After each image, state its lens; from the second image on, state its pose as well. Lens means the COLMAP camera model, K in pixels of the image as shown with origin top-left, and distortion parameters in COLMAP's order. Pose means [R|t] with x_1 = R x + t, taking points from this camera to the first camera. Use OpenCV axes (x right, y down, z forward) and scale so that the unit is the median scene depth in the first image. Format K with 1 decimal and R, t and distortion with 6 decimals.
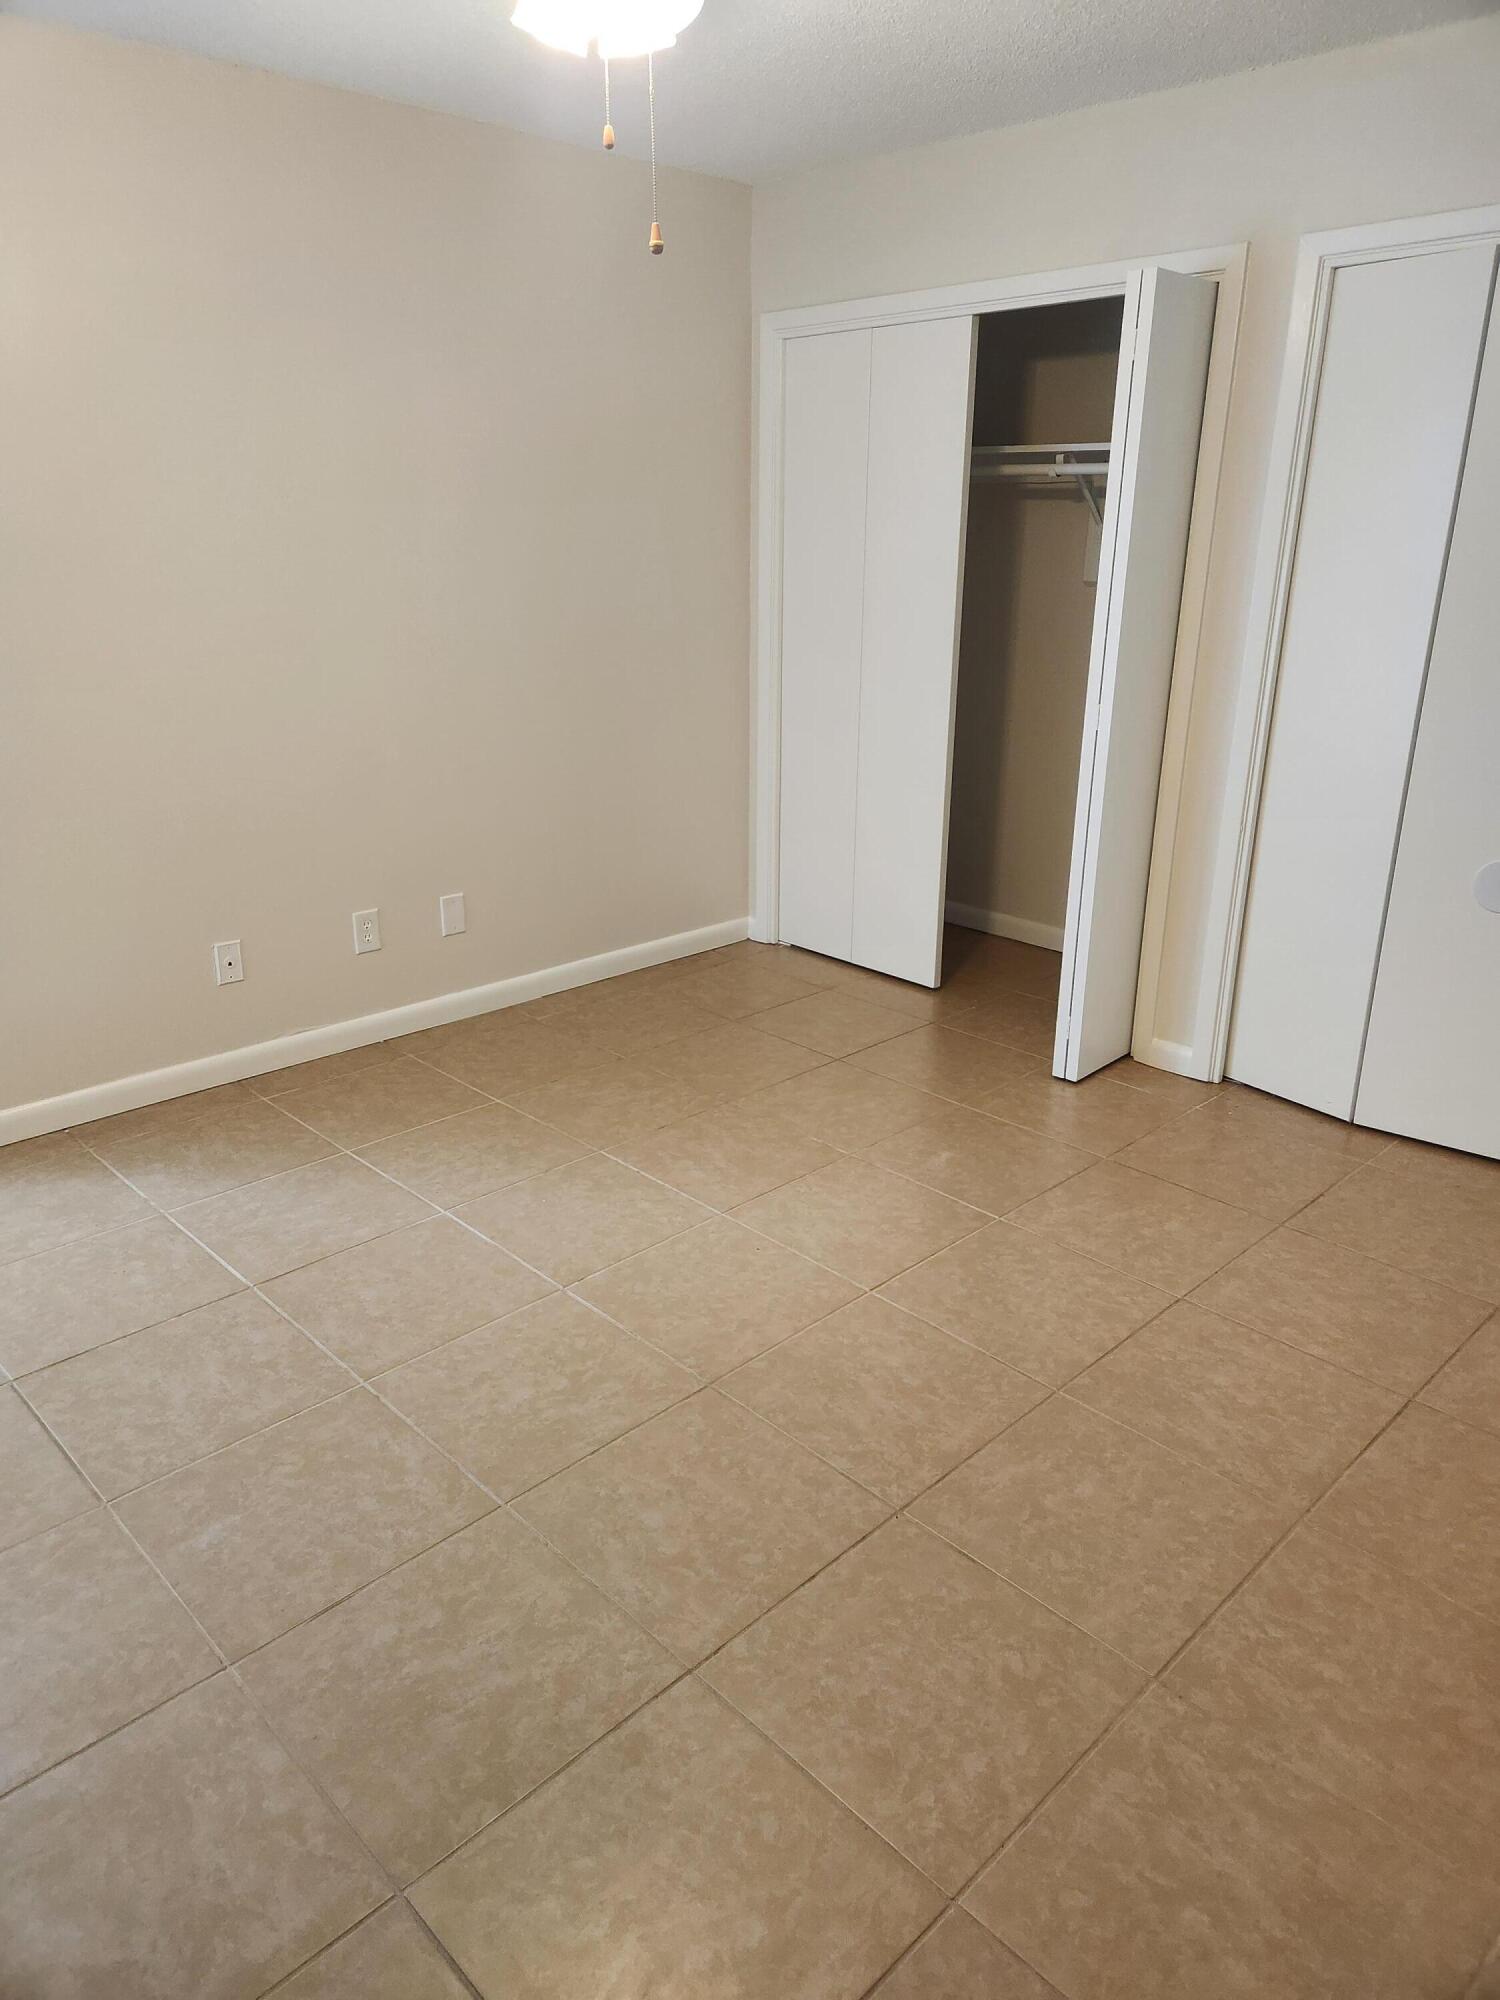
lens RADIAL K [[1339.3, 0, 756.4], [0, 1339.3, 994.7], [0, 0, 1]] dist [0.049151, -0.011840]
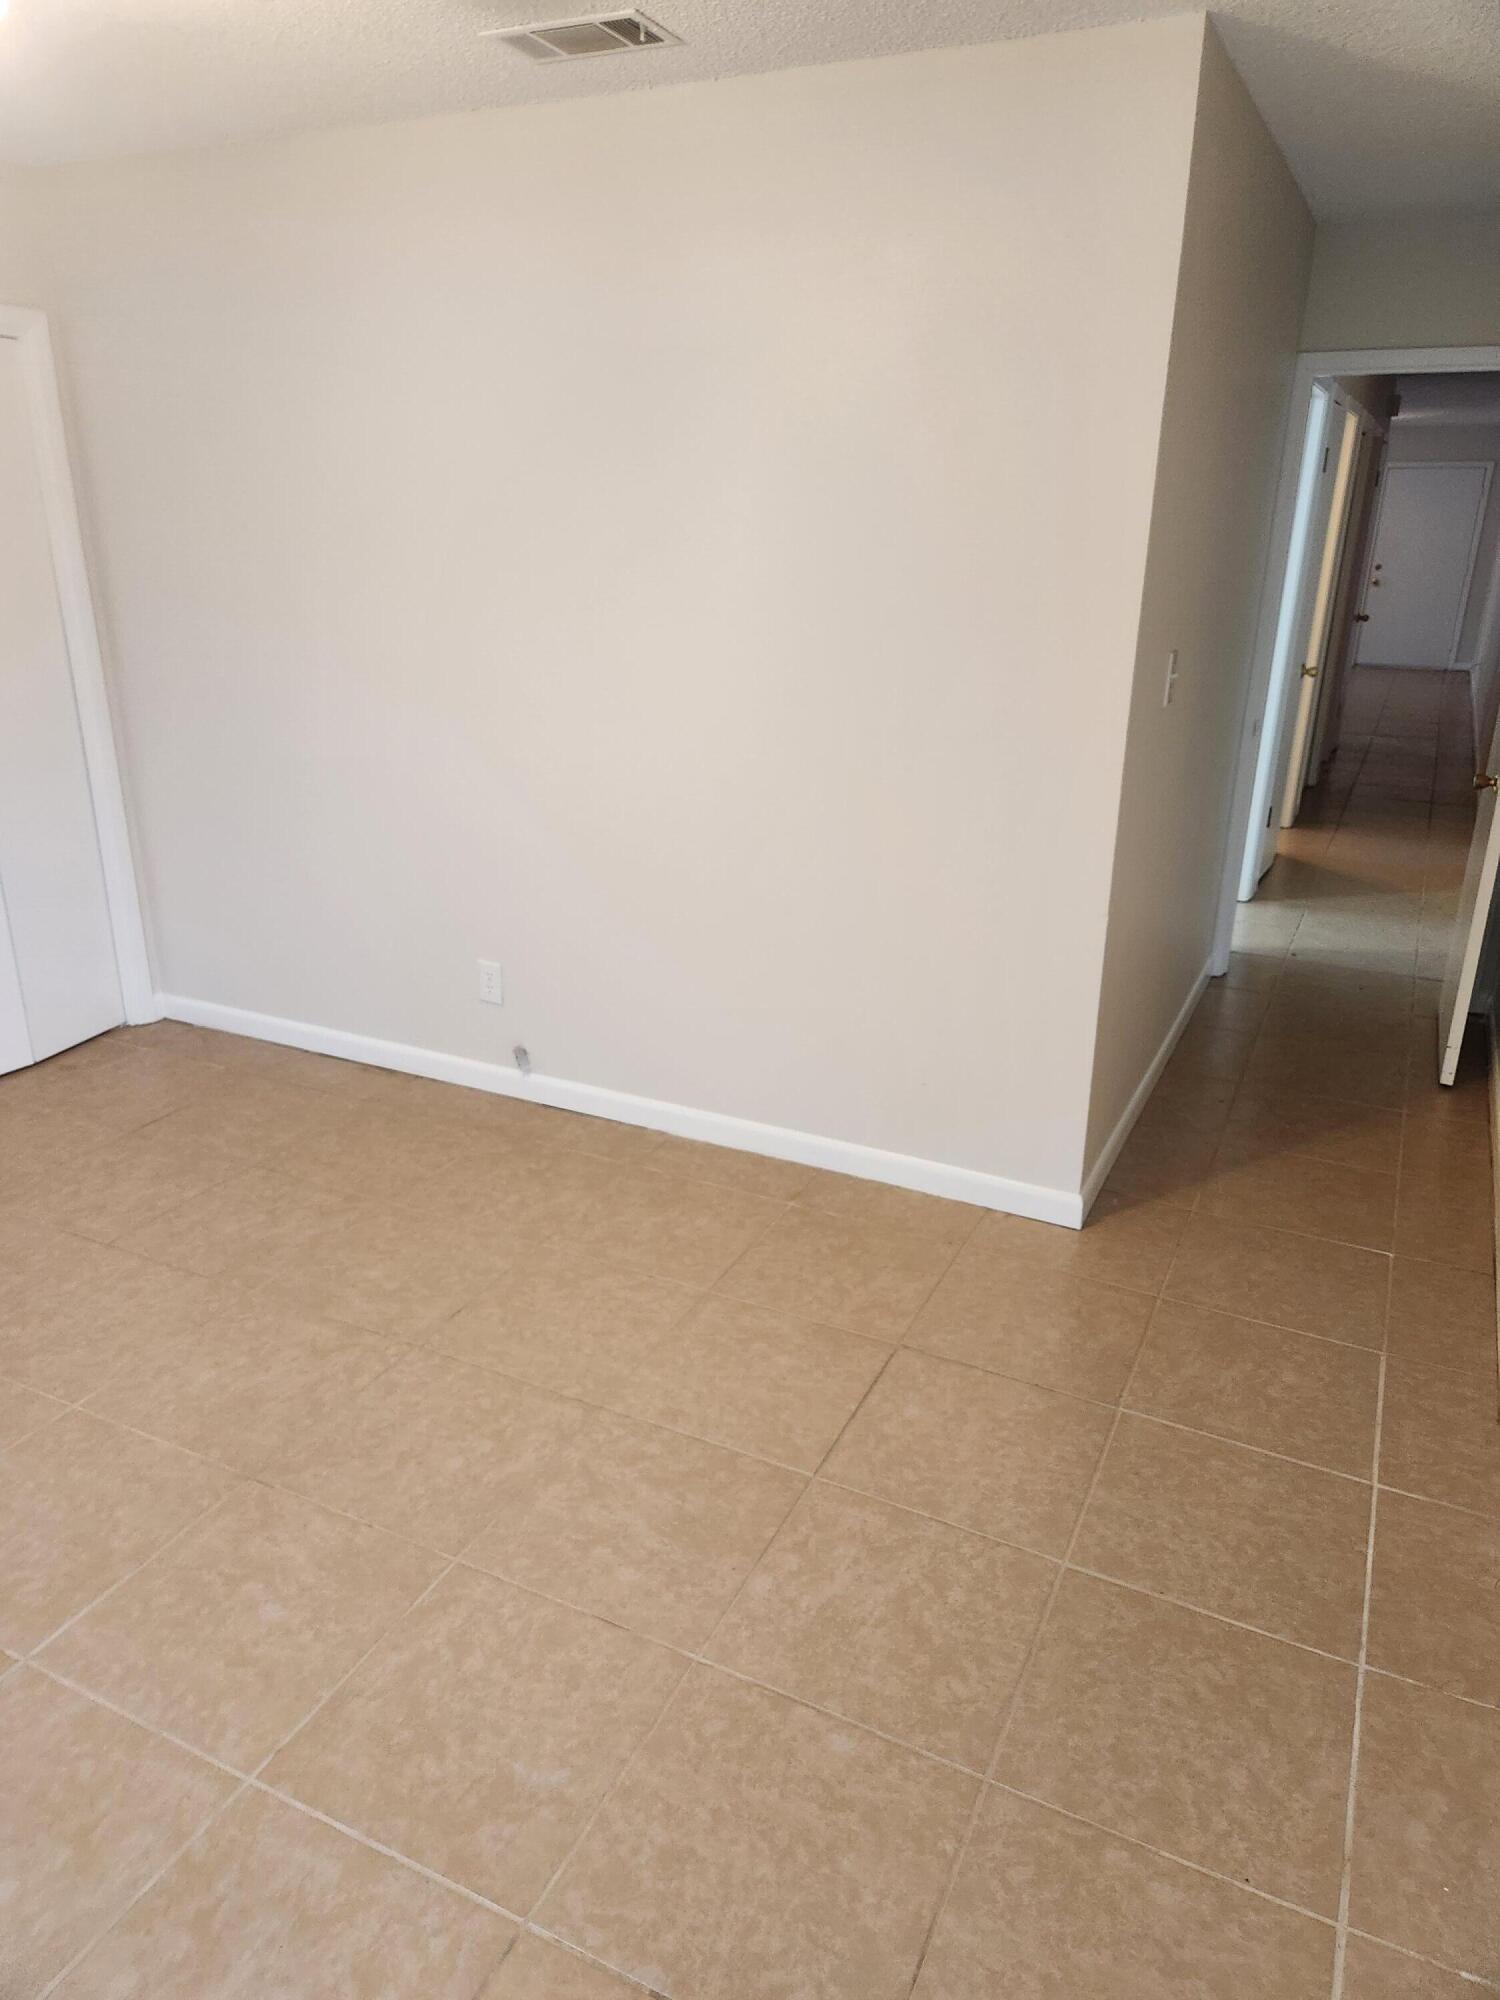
lens RADIAL K [[1339.3, 0, 763.2], [0, 1339.3, 1005.8], [0, 0, 1]] dist [0.049151, -0.011840]
pose [[-0.340243, -0.336055, 0.878238, -1.131355], [0.309921, 0.841700, 0.442142, -0.389201], [-0.887797, 0.422620, -0.182232, 0.893860]]
